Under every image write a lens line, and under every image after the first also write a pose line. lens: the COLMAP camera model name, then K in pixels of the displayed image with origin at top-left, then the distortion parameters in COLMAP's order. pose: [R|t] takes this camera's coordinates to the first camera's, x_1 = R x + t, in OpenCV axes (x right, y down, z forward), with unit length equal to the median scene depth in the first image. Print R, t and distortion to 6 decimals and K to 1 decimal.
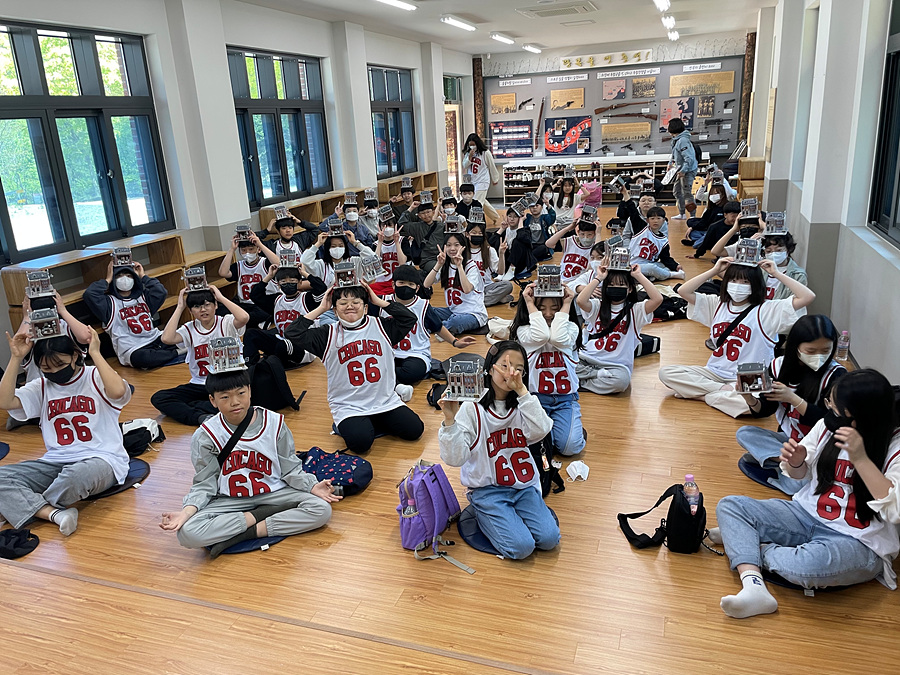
lens RADIAL K [[678.6, 0, 453.3], [0, 678.6, 333.4], [0, 0, 1]] dist [0.061666, -0.087922]
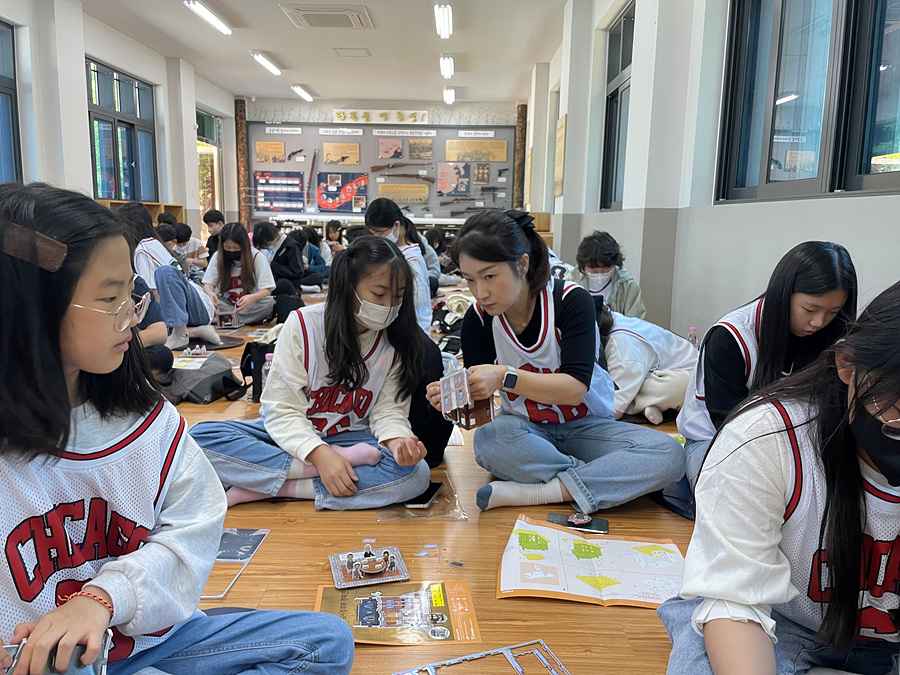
lens RADIAL K [[678.6, 0, 451.1], [0, 678.6, 344.2], [0, 0, 1]] dist [0.061666, -0.087922]
pose [[0.946161, 0.016272, 0.323286, 0.012578], [0.027031, 0.991276, -0.129003, 0.038819], [-0.322565, 0.130797, 0.937467, 0.119718]]
